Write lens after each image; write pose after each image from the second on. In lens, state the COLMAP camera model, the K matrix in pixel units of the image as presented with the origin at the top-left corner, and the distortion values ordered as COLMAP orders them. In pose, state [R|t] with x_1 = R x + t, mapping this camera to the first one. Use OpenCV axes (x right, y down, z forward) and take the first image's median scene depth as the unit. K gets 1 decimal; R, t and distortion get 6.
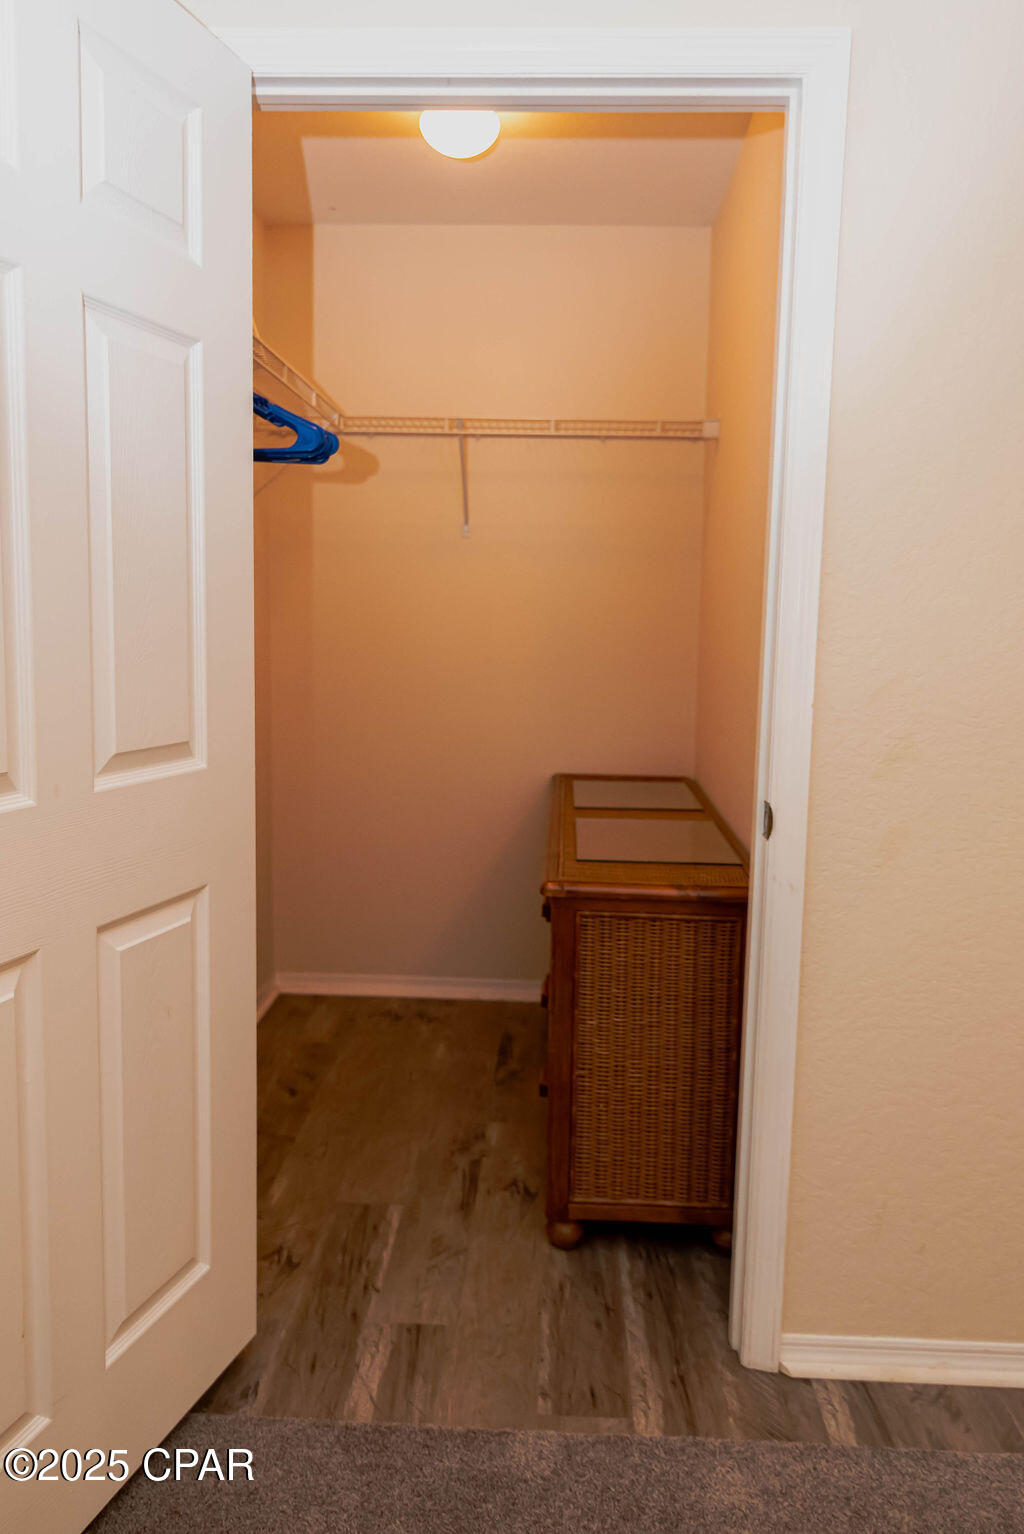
lens RADIAL K [[1102.6, 0, 512.0], [0, 1102.6, 767.0], [0, 0, 1]] dist [0.058277, 0.000474]
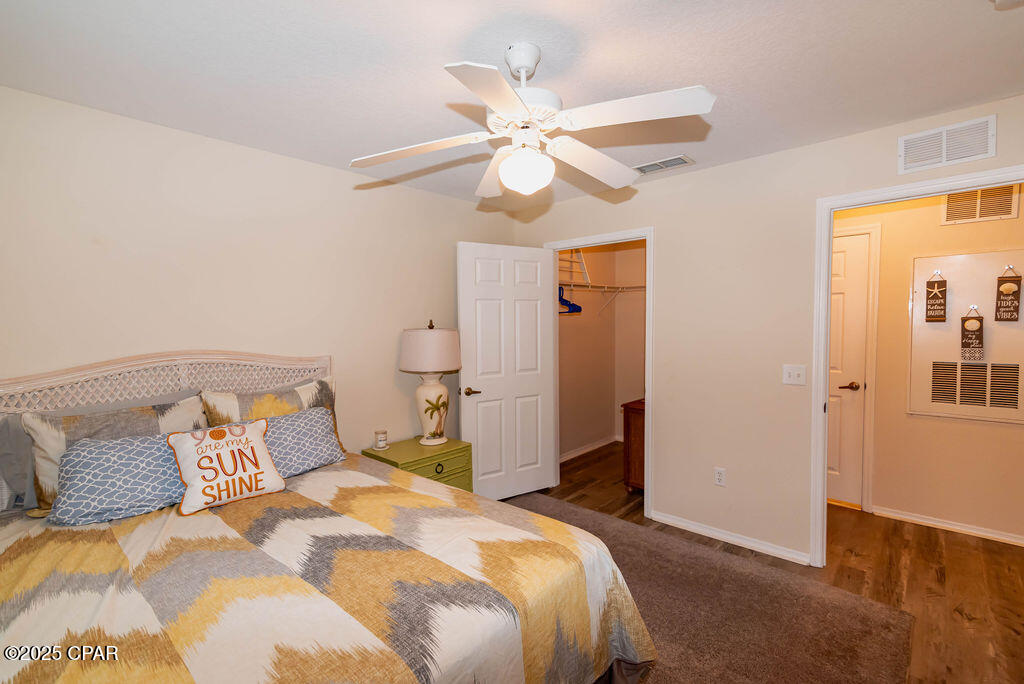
lens RADIAL K [[476.1, 0, 514.4], [0, 476.1, 347.0], [0, 0, 1]] dist [0.018494, -0.000212]
pose [[0.762550, 0.009061, -0.646865, 1.034693], [-0.054254, 0.997275, -0.049988, -0.000764], [0.644650, 0.073213, 0.760964, -0.802626]]
